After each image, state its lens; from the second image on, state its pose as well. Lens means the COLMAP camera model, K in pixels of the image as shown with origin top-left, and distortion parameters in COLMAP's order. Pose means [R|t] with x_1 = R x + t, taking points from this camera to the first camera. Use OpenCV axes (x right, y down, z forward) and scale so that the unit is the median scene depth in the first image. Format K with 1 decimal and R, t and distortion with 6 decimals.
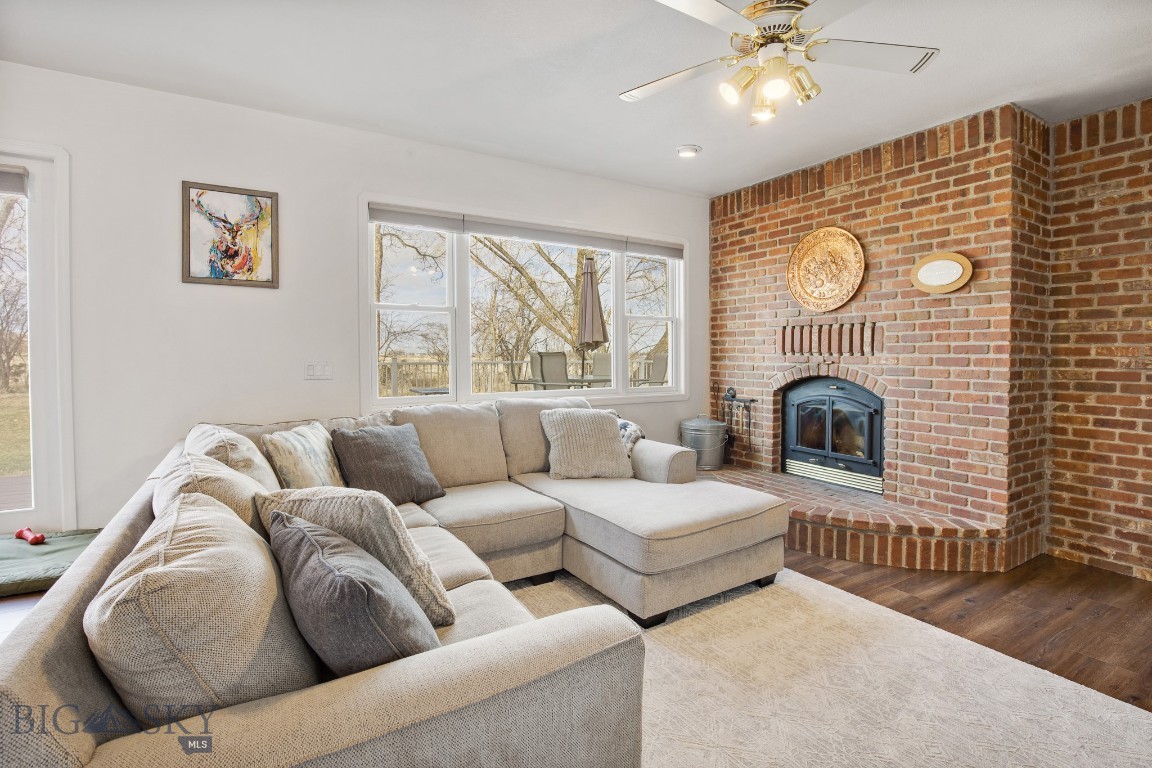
lens RADIAL K [[527.0, 0, 579.6], [0, 527.0, 364.3], [0, 0, 1]] dist [-0.030575, 0.000682]
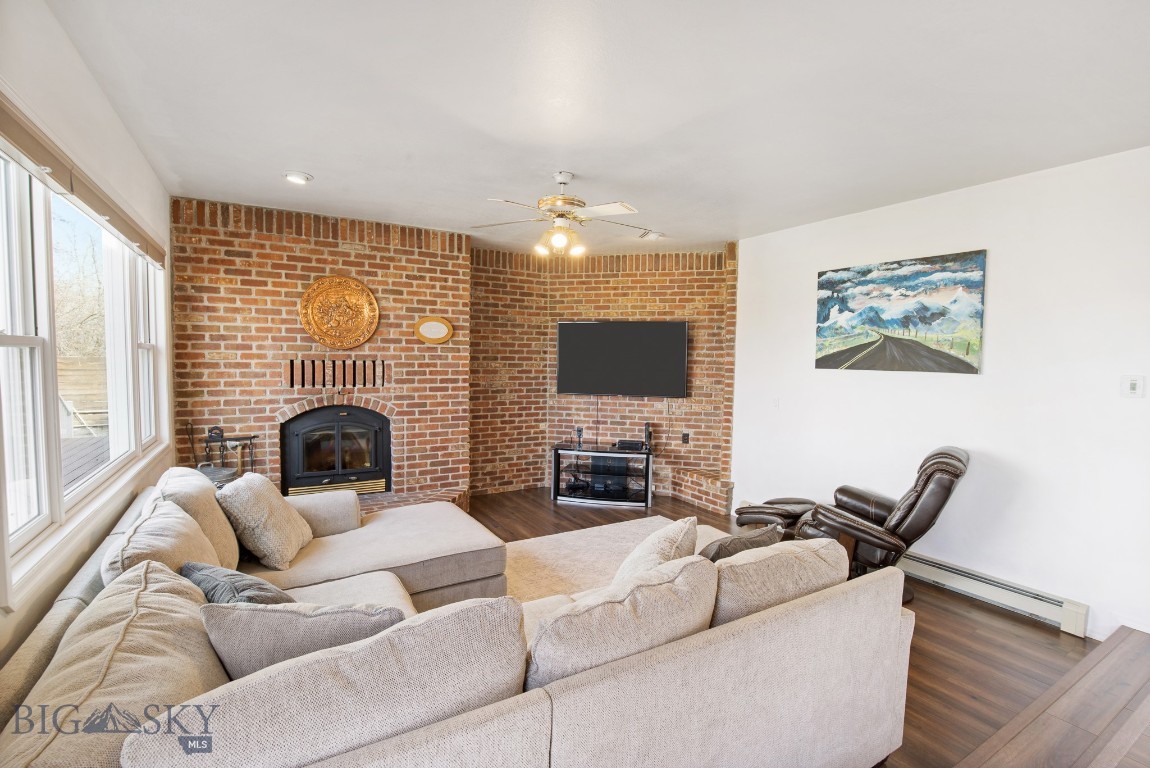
lens RADIAL K [[526.0, 0, 576.3], [0, 526.0, 384.5], [0, 0, 1]] dist [-0.030575, 0.000682]
pose [[0.020171, -0.053521, 0.998363, -0.724001], [0.010487, 0.998523, 0.053318, -0.085460], [-0.999742, 0.009394, 0.020702, 0.499620]]
